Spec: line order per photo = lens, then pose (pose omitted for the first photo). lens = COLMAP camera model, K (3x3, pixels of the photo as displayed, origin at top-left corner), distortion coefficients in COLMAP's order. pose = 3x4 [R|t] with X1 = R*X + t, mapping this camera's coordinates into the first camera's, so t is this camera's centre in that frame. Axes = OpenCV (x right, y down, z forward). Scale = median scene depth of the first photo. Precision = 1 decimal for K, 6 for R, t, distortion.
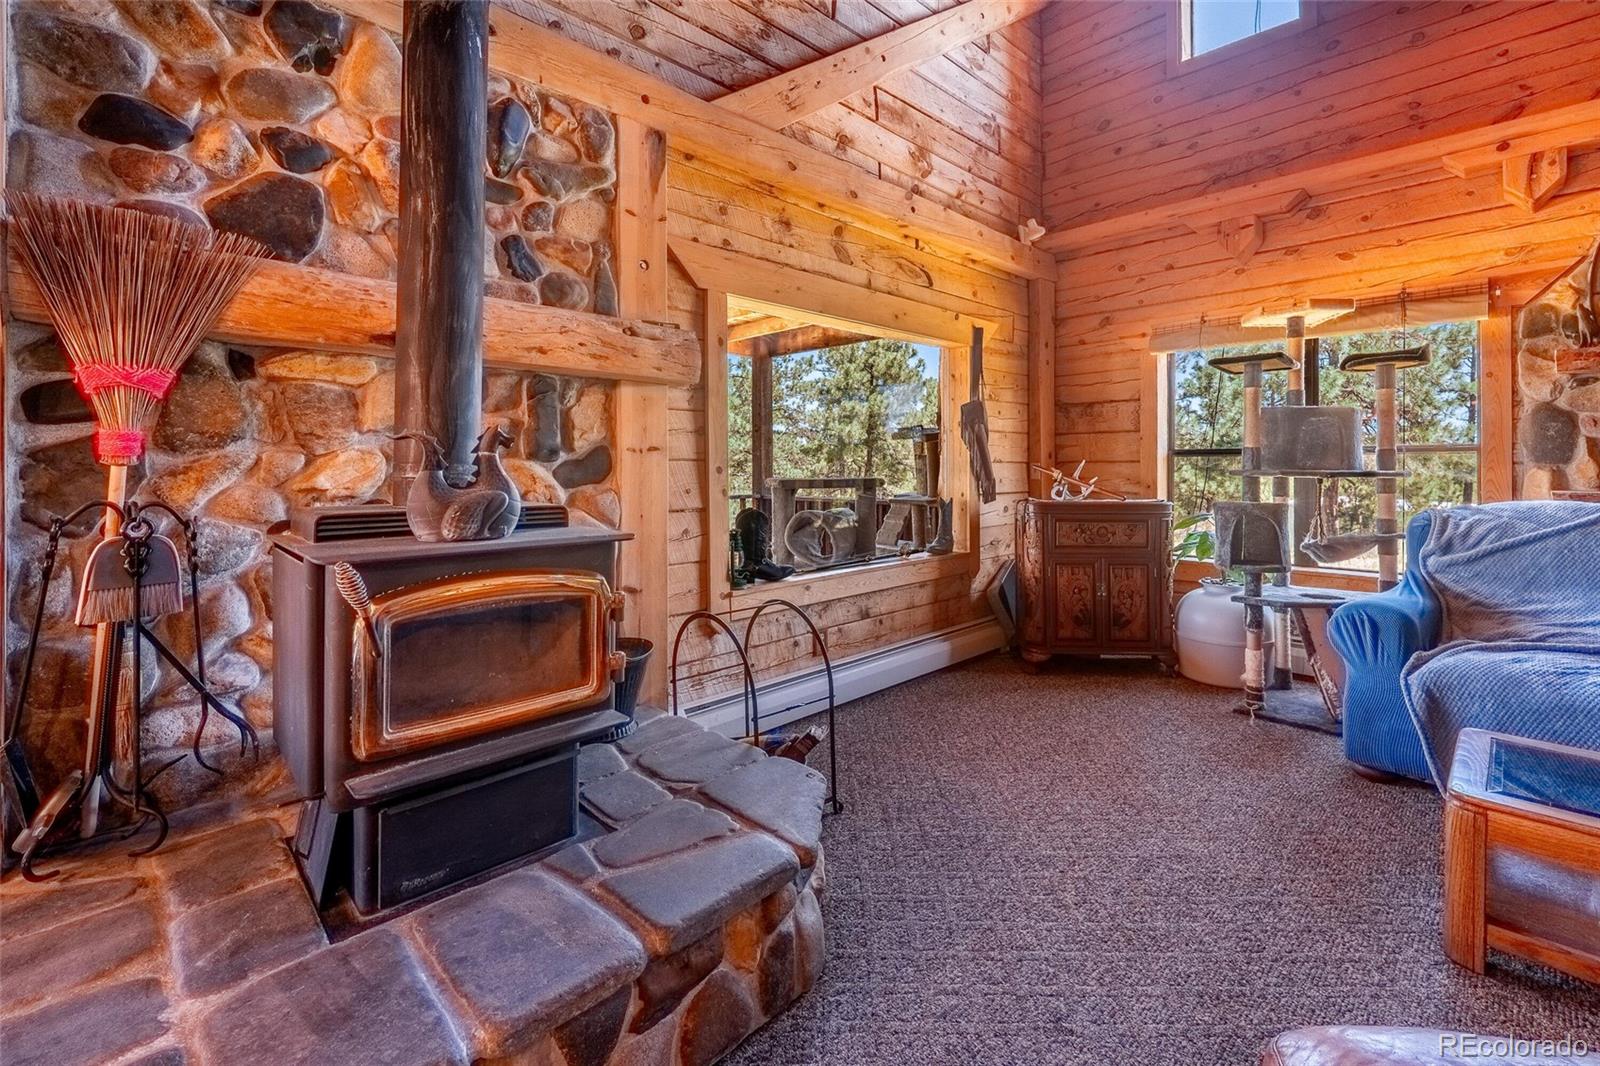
lens RADIAL K [[693.4, 0, 830.3], [0, 693.4, 464.4], [0, 0, 1]] dist [0.004816, -0.001701]
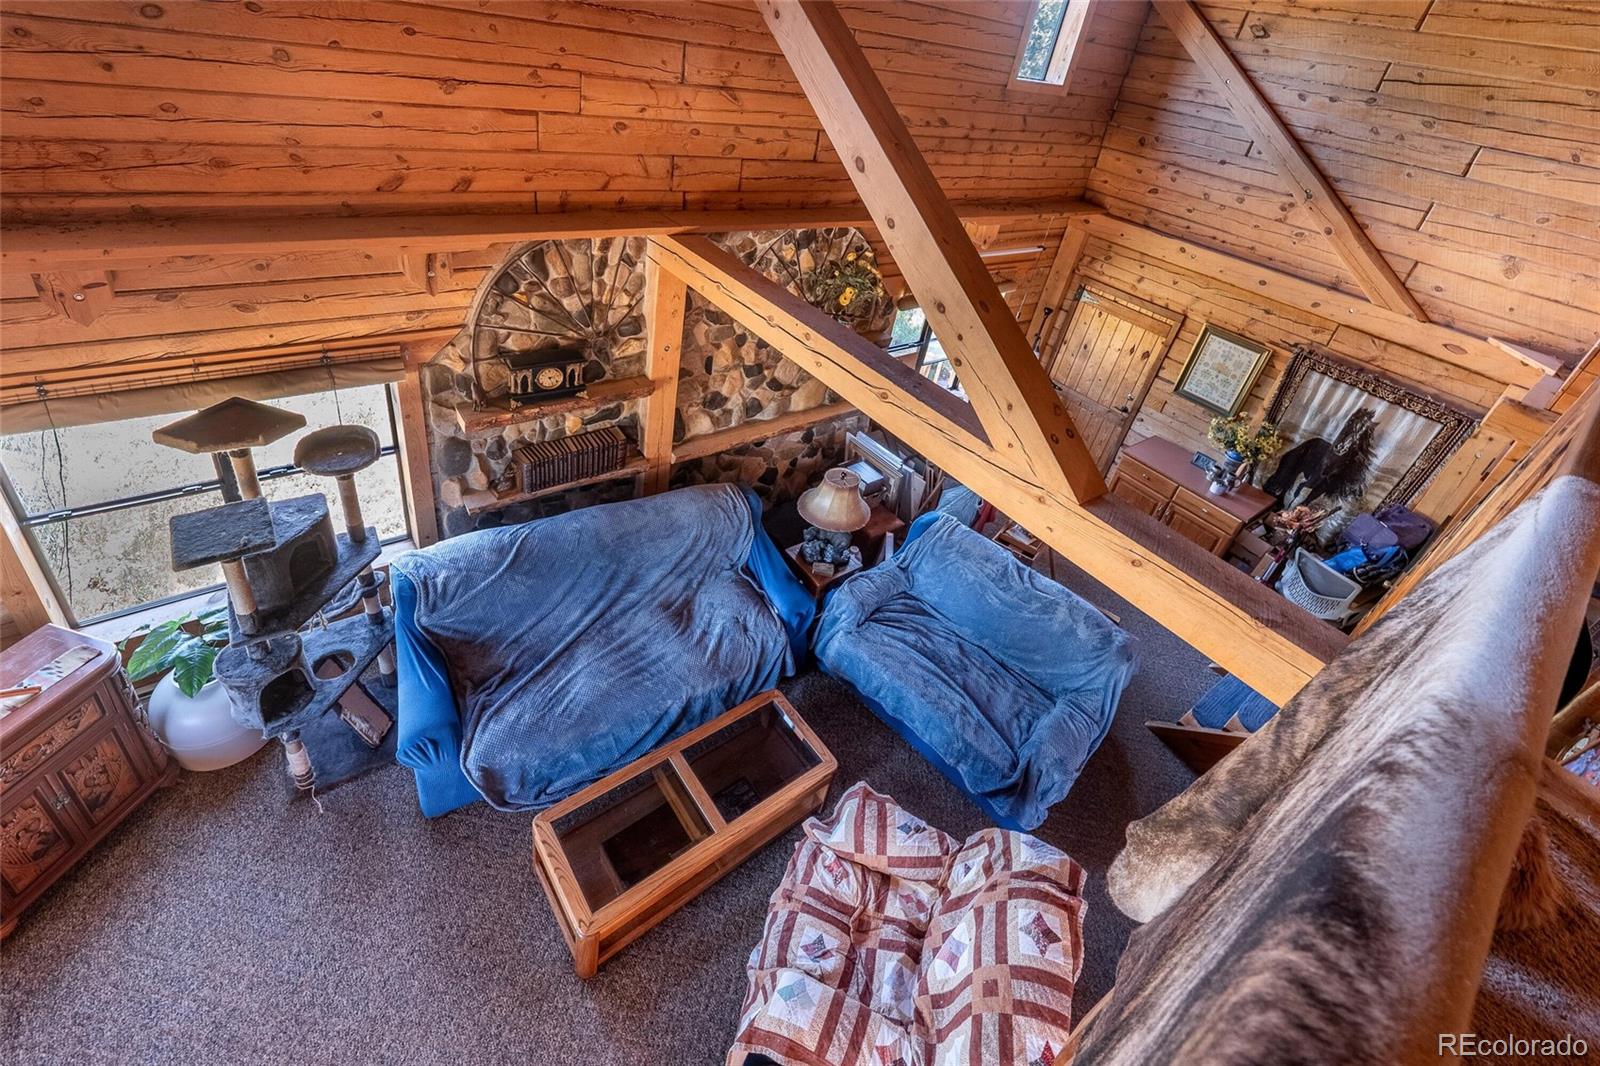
lens RADIAL K [[693.4, 0, 812.1], [0, 693.4, 431.4], [0, 0, 1]] dist [0.004816, -0.001701]
pose [[0.121890, -0.491969, 0.862038, 0.053700], [-0.168642, 0.845620, 0.506445, -0.809102], [-0.978112, -0.207106, 0.020106, 0.348584]]
